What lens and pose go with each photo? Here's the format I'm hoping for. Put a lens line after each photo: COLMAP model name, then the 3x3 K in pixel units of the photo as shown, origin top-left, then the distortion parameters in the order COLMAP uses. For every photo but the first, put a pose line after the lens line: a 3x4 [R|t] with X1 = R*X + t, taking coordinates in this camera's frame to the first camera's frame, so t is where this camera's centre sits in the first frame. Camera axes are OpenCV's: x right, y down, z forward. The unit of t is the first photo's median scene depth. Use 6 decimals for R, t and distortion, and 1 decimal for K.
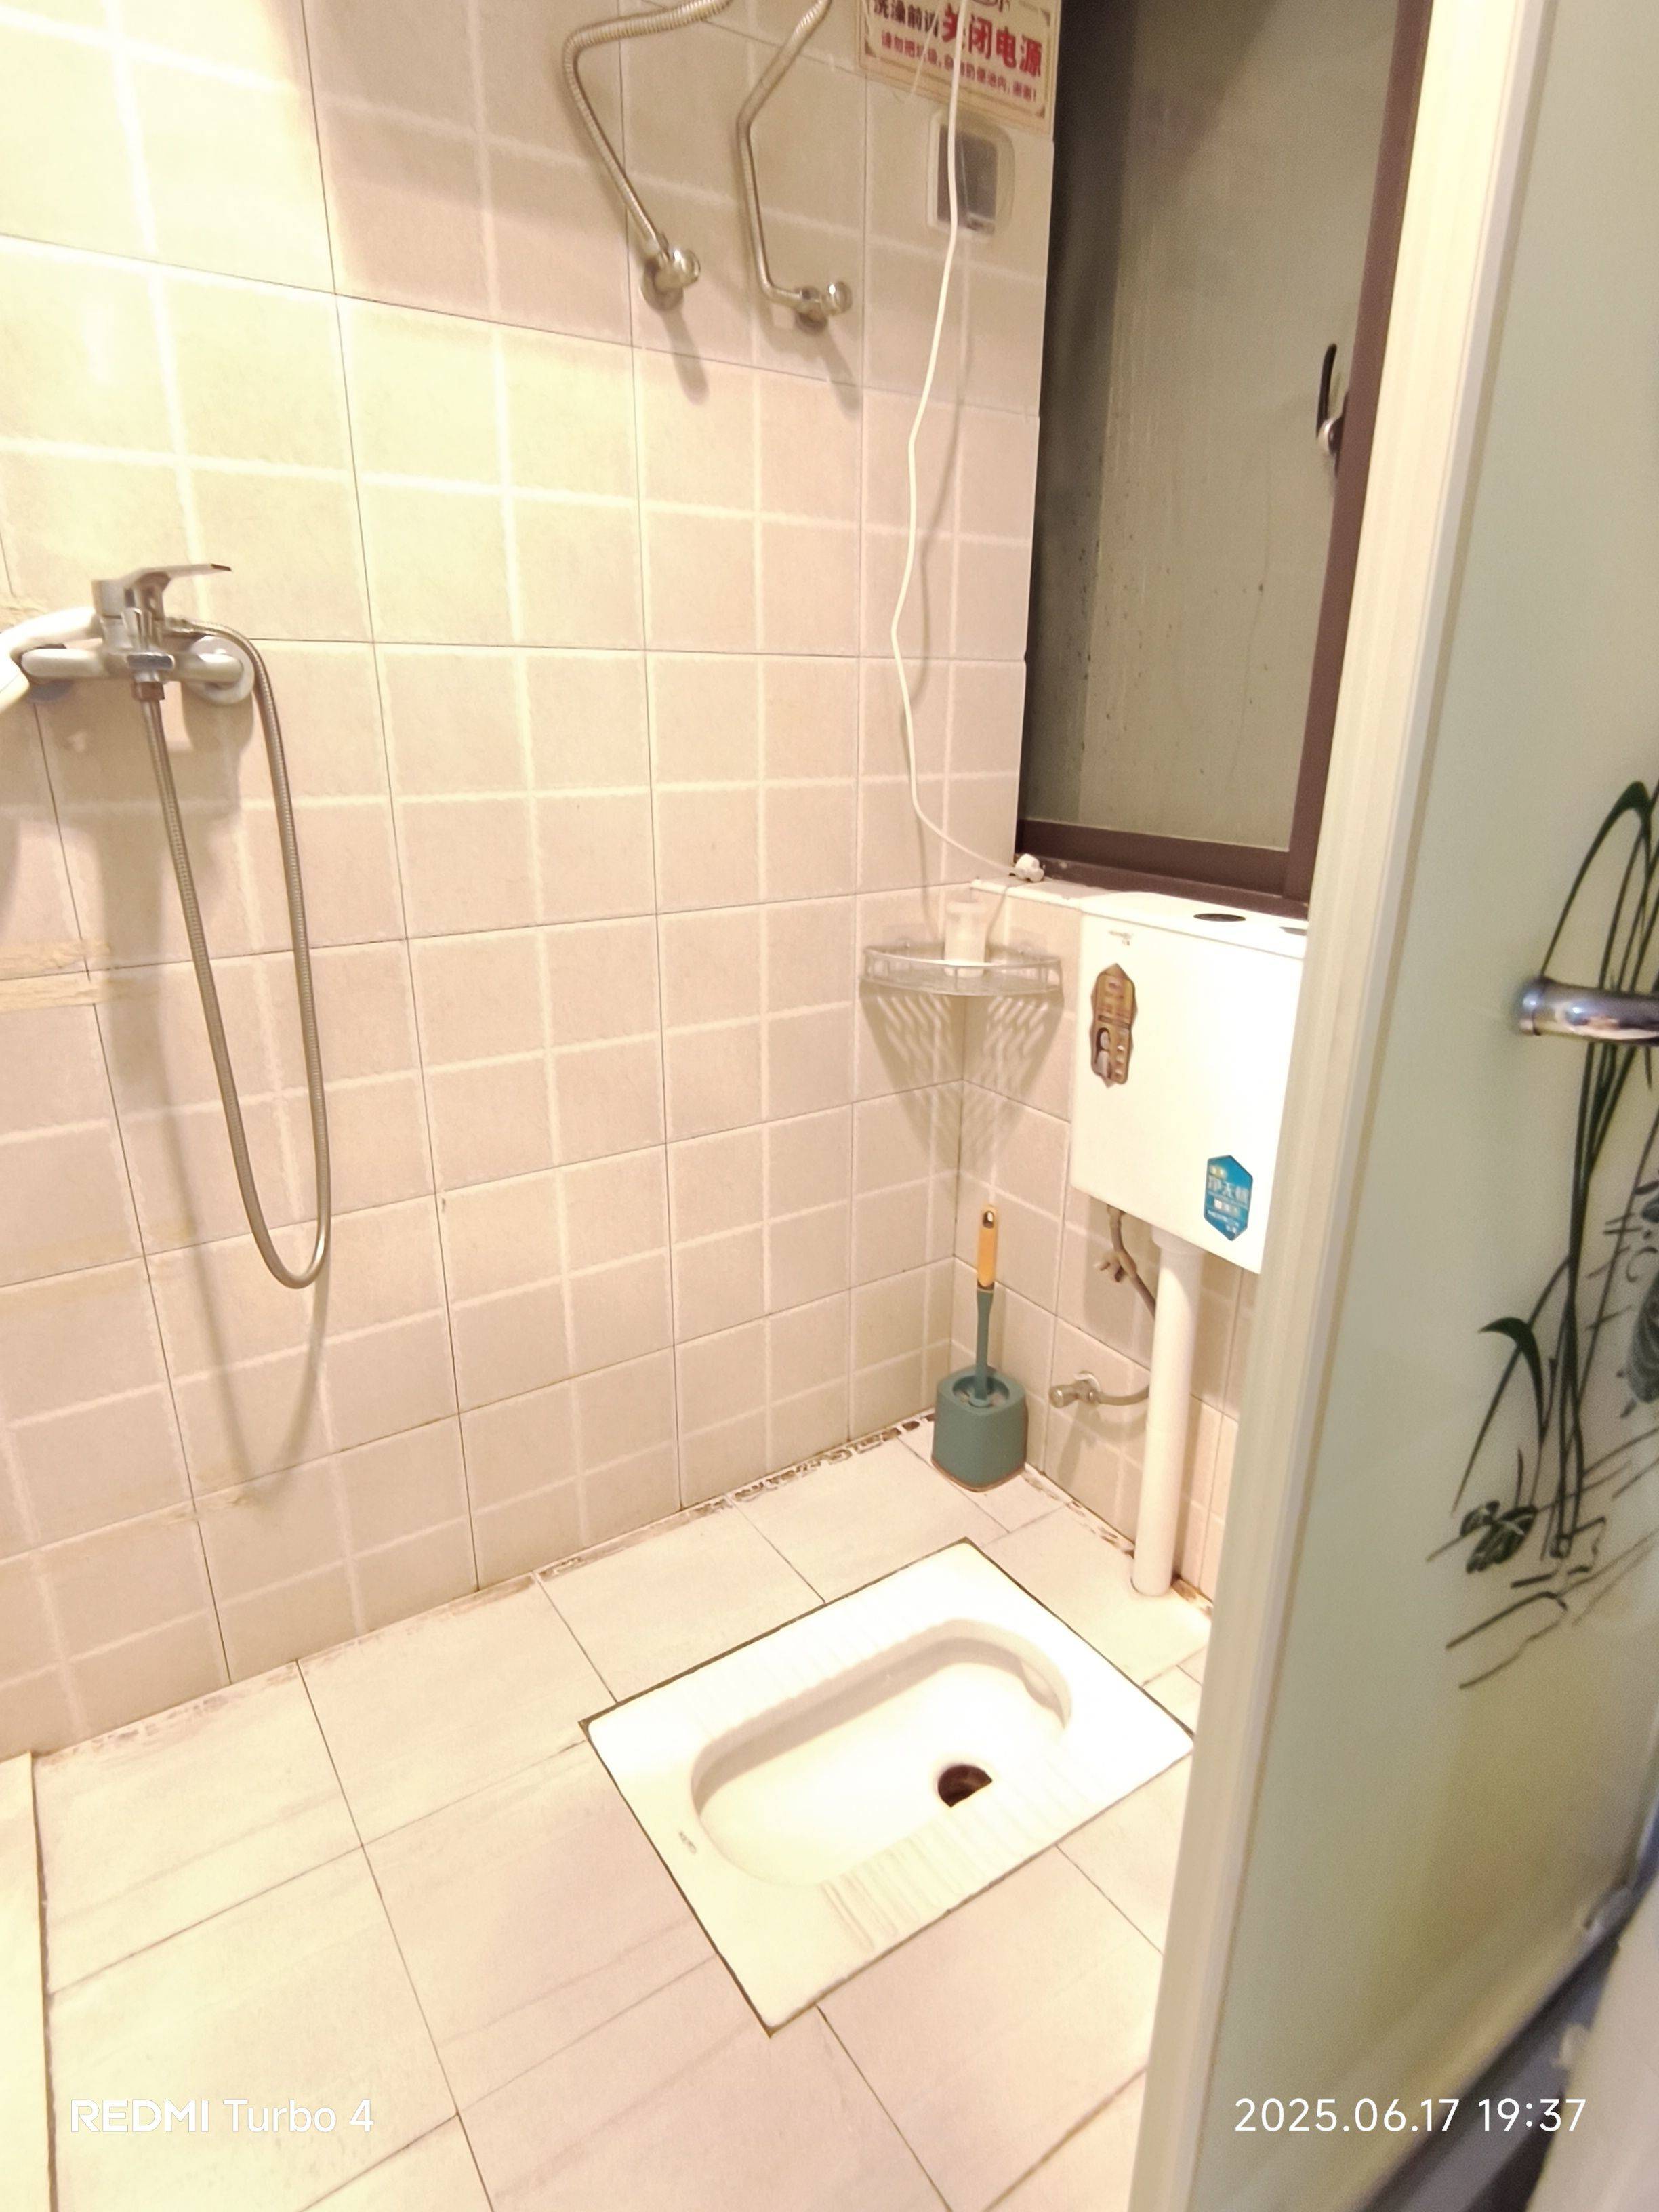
lens RADIAL K [[1213.9, 0, 841.5], [0, 1213.9, 1115.3], [0, 0, 1]] dist [-0.003747, -0.000068]
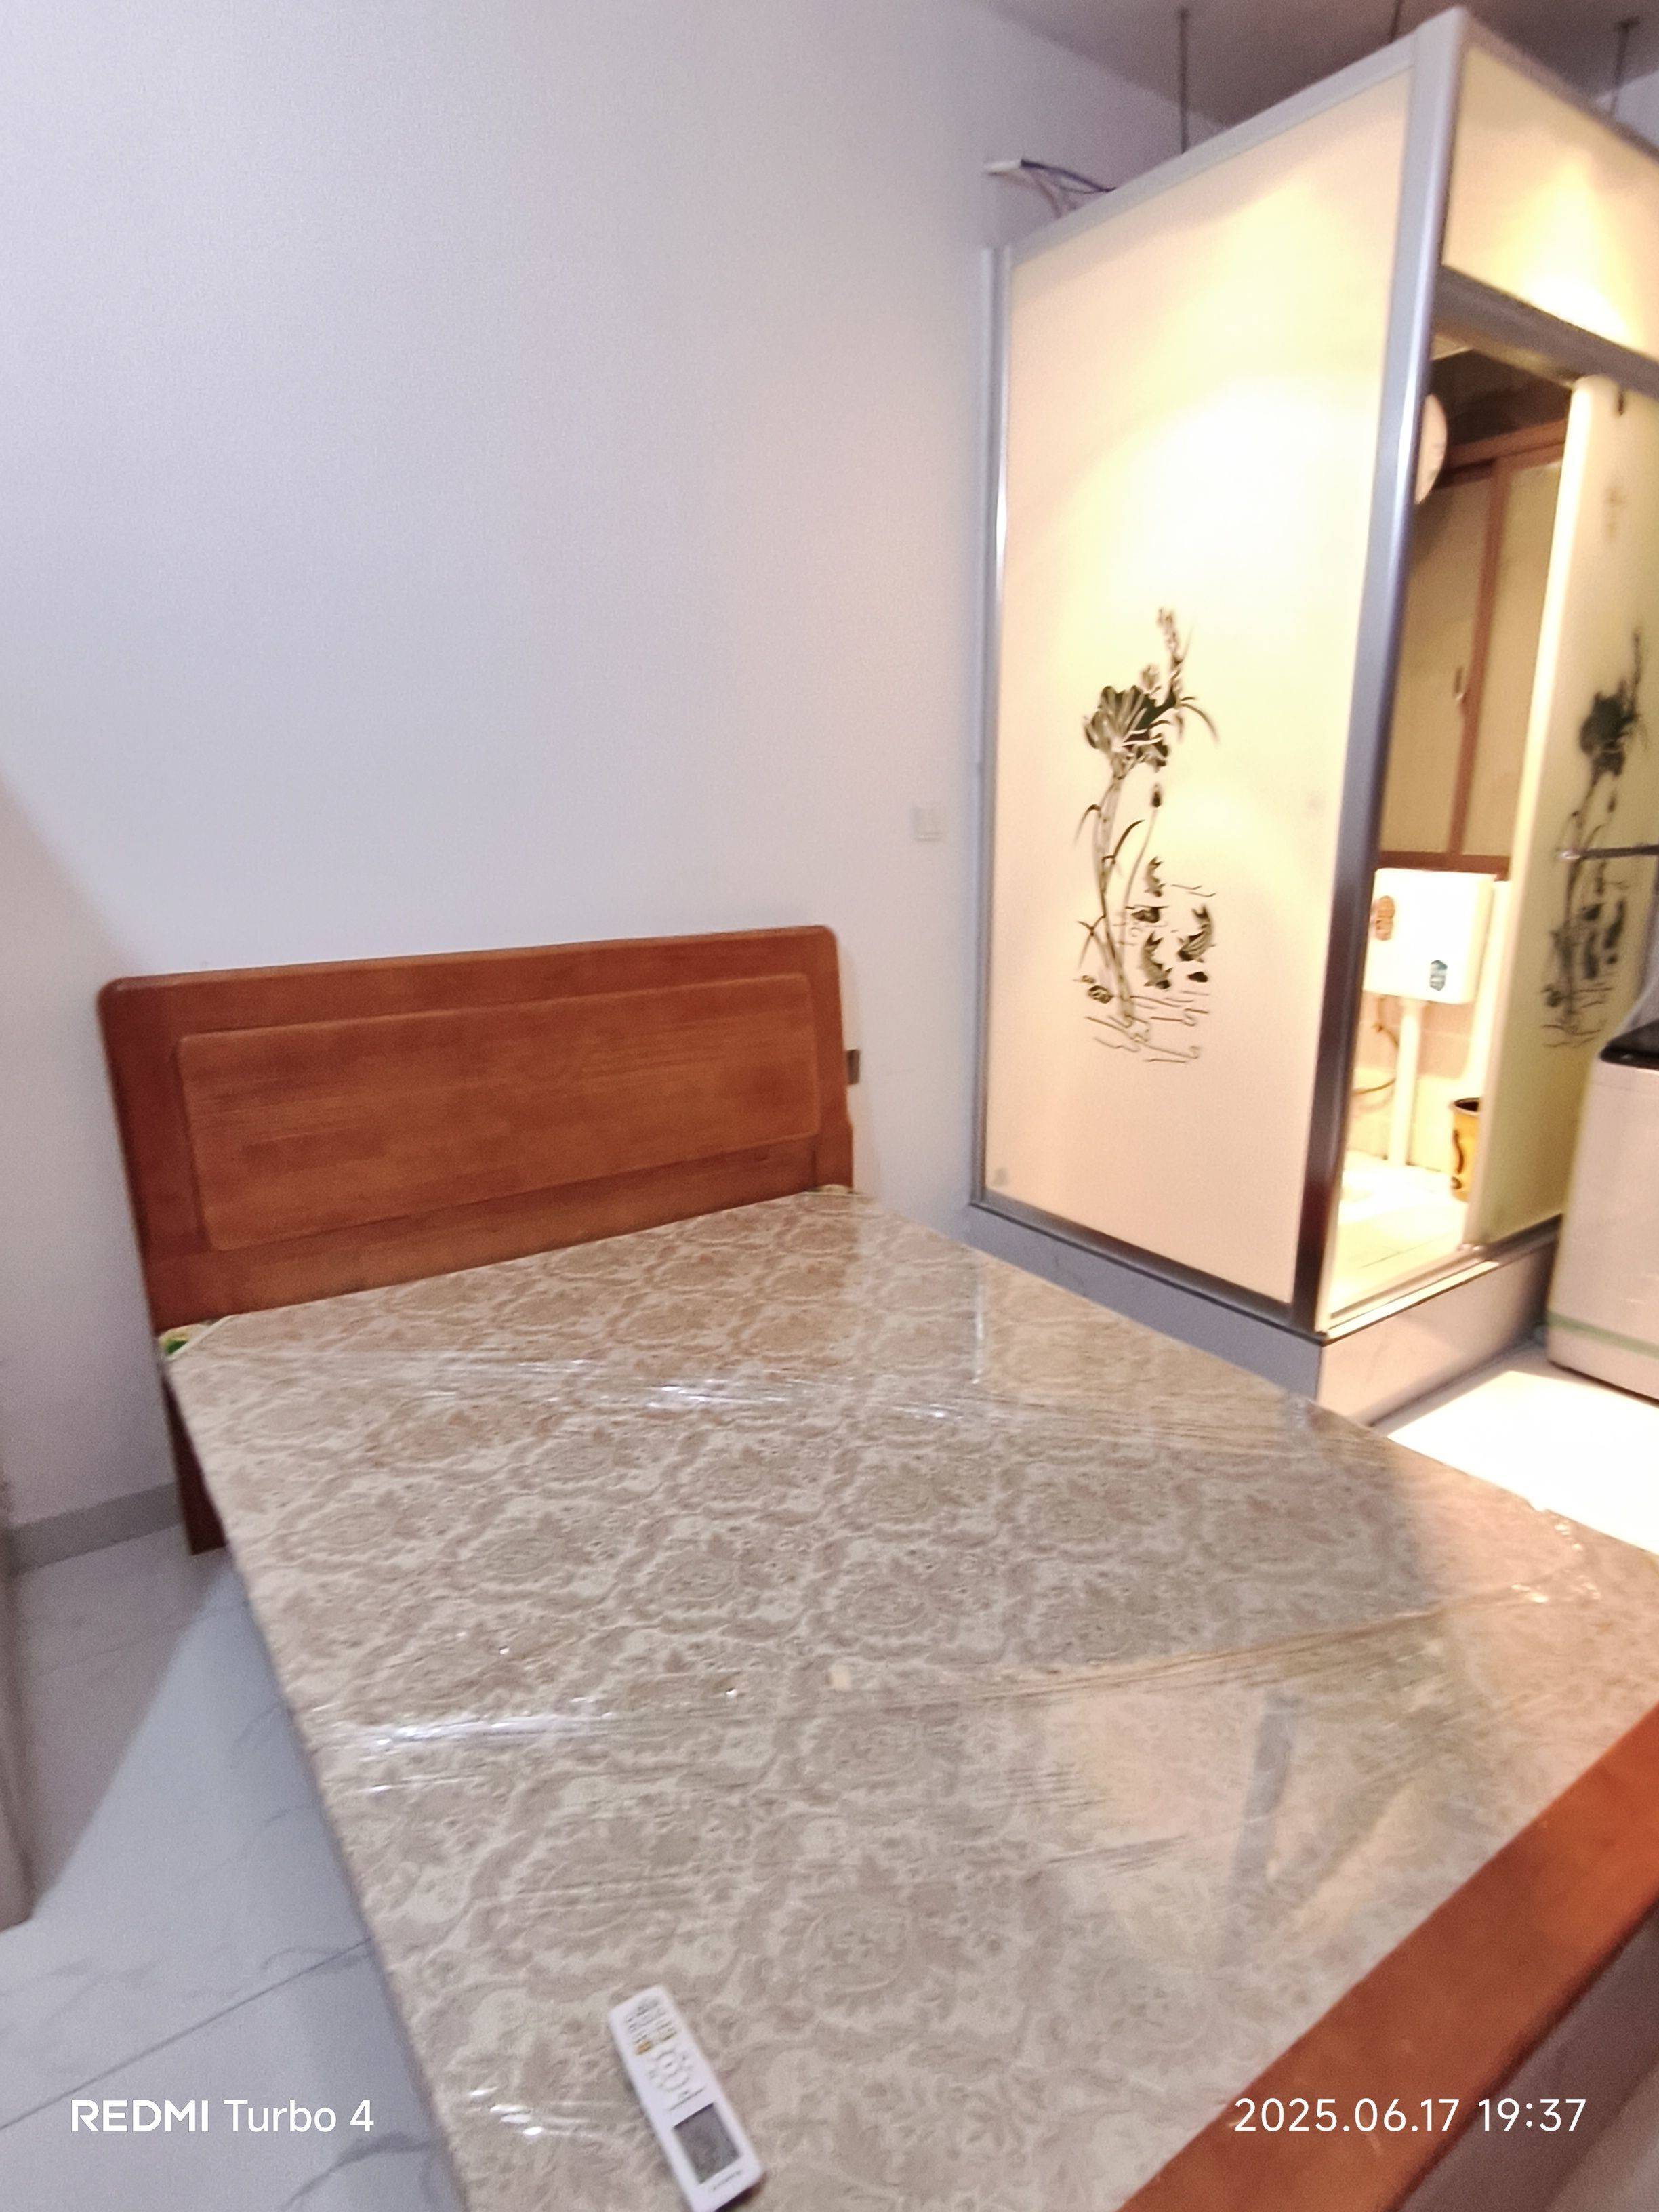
lens RADIAL K [[1213.9, 0, 841.5], [0, 1213.9, 1115.3], [0, 0, 1]] dist [-0.003747, -0.000068]
pose [[0.999861, -0.014019, 0.009044, -0.989046], [0.014727, 0.996378, -0.083754, 0.558664], [-0.007838, 0.083875, 0.996445, -1.566222]]
